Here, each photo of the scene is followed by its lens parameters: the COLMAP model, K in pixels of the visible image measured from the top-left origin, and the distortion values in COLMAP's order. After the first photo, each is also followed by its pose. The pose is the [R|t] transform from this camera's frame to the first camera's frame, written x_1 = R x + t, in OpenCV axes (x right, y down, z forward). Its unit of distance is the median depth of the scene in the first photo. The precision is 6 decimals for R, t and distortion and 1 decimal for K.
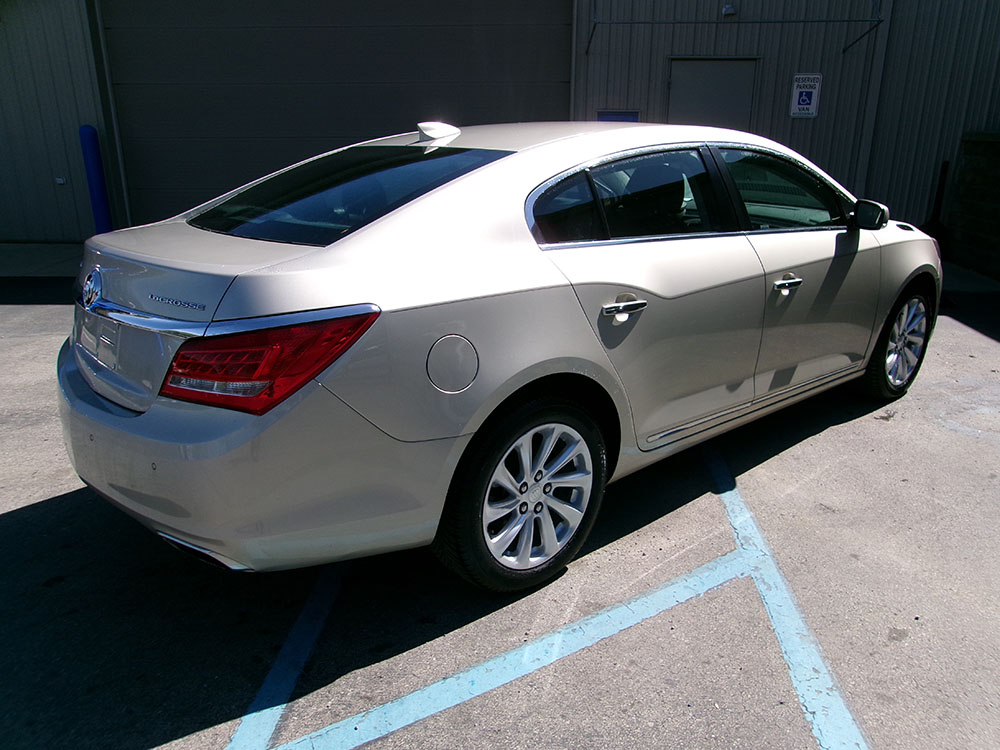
lens RADIAL K [[779.0, 0, 504.7], [0, 779.0, 377.4], [0, 0, 1]] dist [-0.029639, 0.078802]
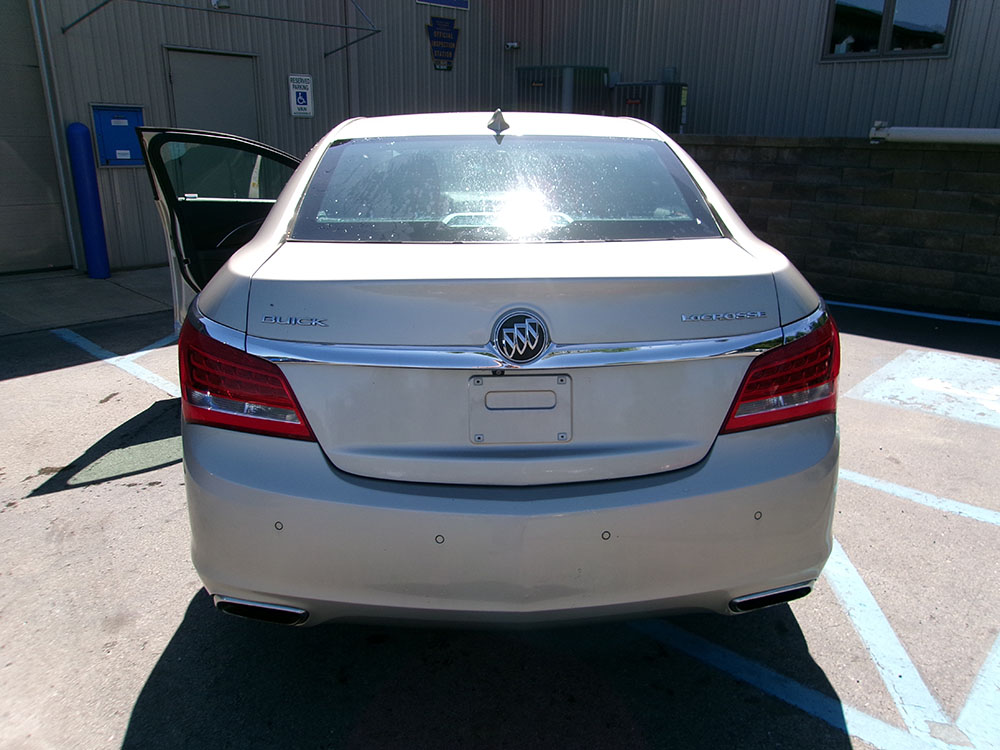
lens RADIAL K [[779.0, 0, 504.7], [0, 779.0, 377.4], [0, 0, 1]] dist [-0.029639, 0.078802]
pose [[0.626854, -0.236158, 0.742485, -0.852096], [0.236487, 0.965671, 0.107488, -0.134701], [-0.742380, 0.108209, 0.661183, 0.441425]]
